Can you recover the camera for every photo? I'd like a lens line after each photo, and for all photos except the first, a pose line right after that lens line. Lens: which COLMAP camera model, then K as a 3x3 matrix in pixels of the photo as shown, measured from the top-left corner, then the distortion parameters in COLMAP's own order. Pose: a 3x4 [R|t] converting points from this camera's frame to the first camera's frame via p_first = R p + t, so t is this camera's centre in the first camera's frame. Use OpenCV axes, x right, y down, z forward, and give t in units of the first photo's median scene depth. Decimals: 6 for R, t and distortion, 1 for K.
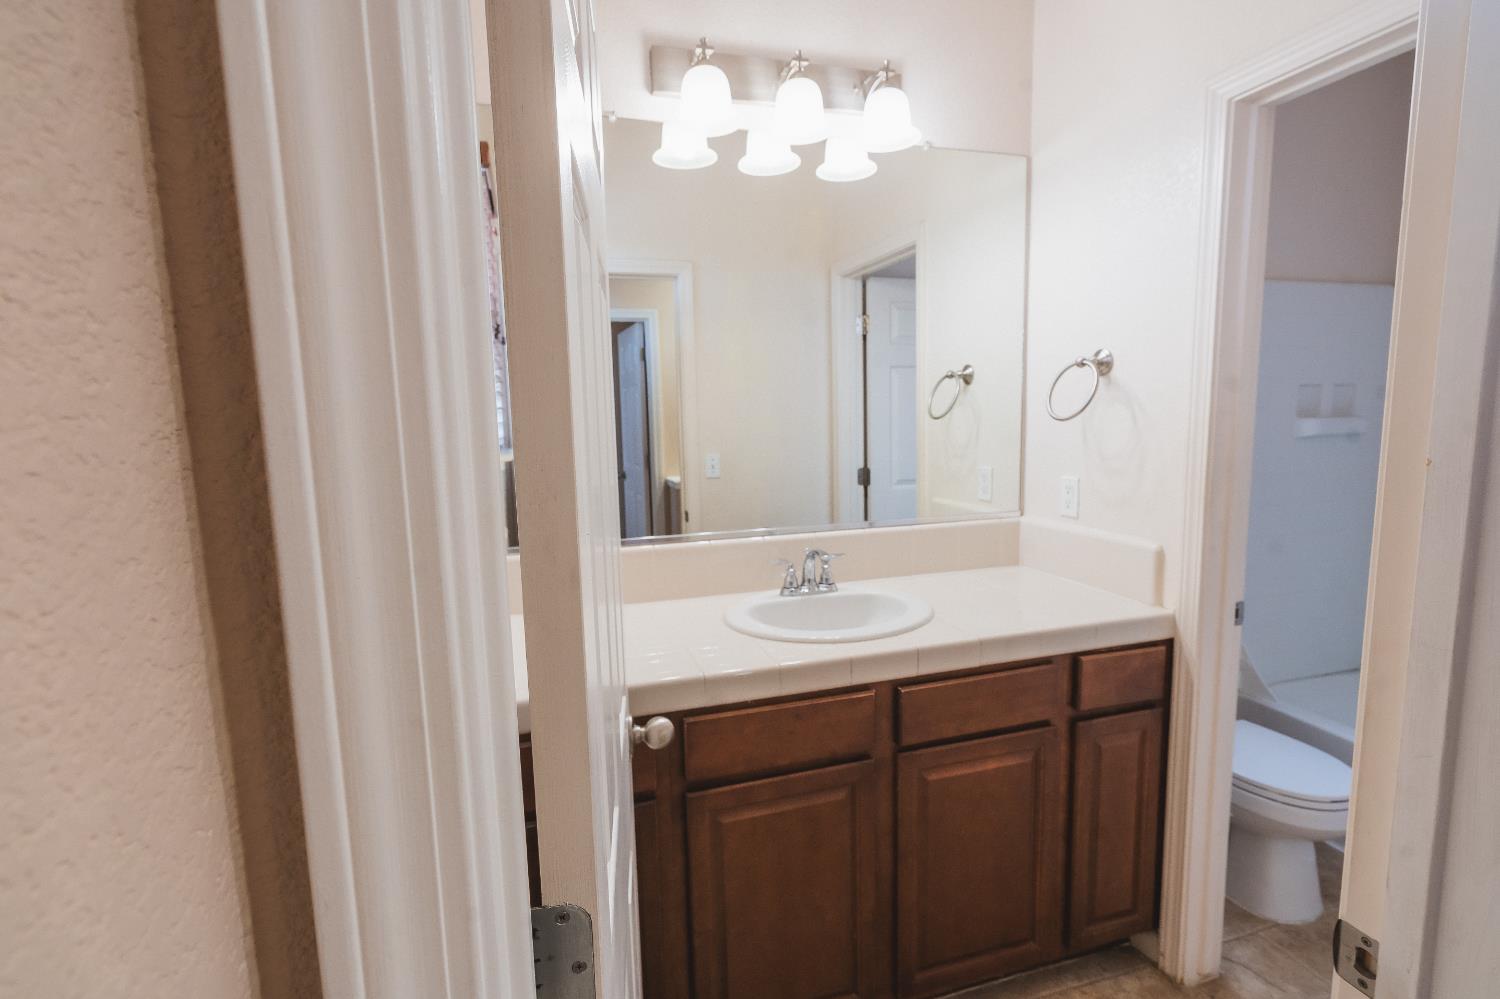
lens RADIAL K [[739.2, 0, 750.0], [0, 739.2, 499.5], [0, 0, 1]] dist [0.036940, -0.000013]
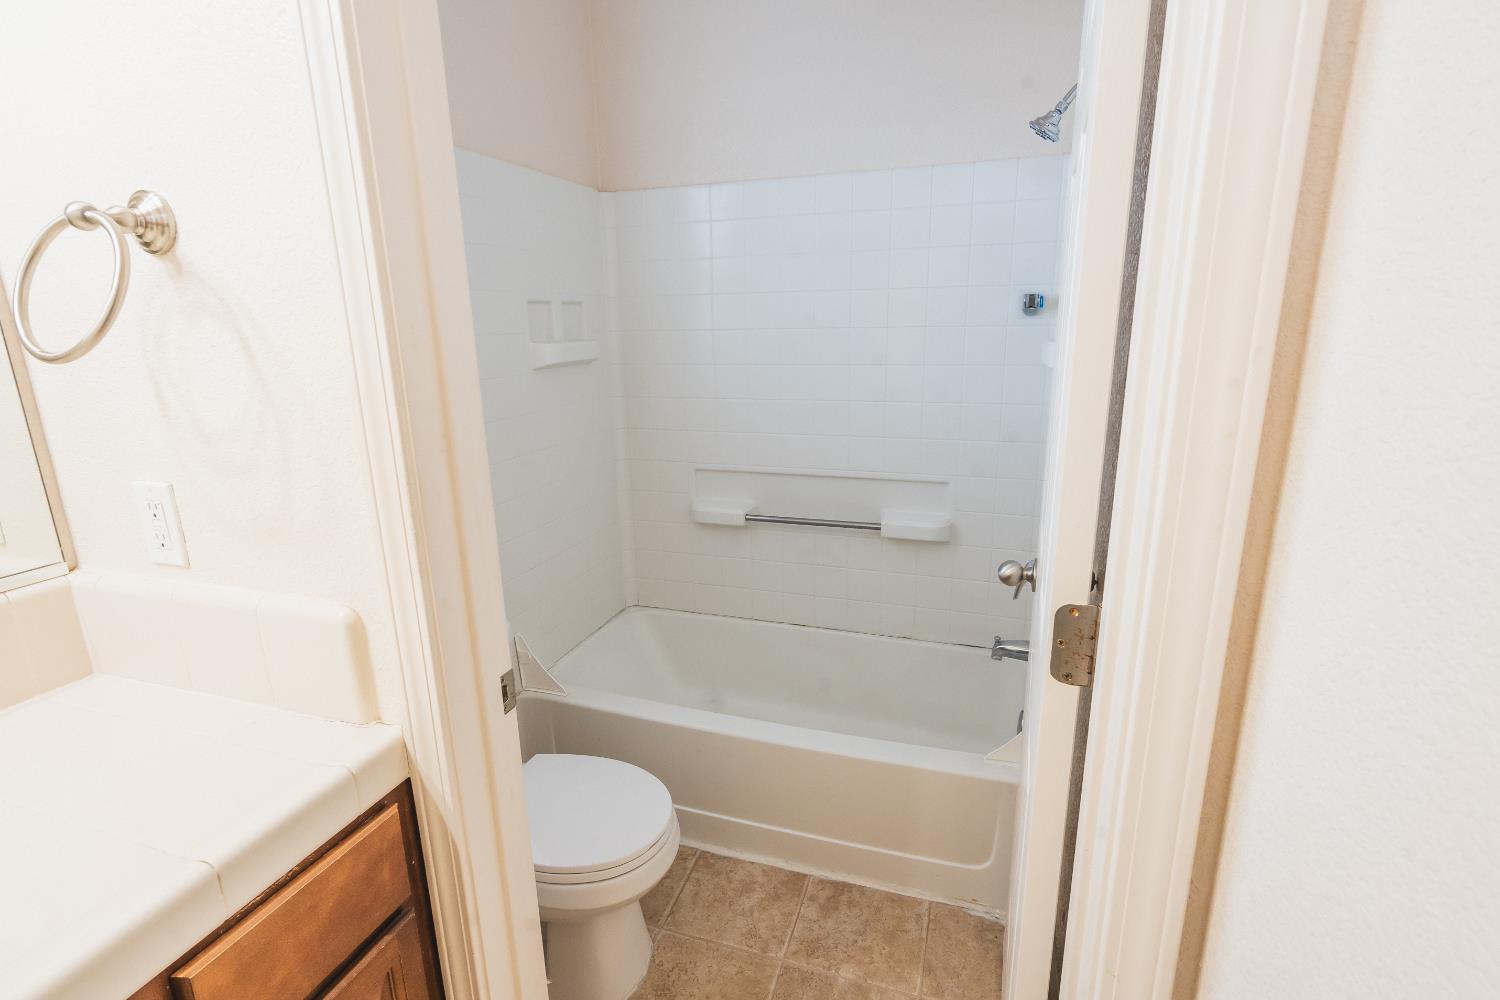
lens RADIAL K [[700.9, 0, 750.0], [0, 700.9, 500.0], [0, 0, 1]] dist [-0.004113, -0.000466]
pose [[0.582627, -0.191078, 0.789959, 0.330220], [0.112914, 0.981575, 0.154148, -0.048953], [-0.804858, -0.000613, 0.593467, 0.484094]]
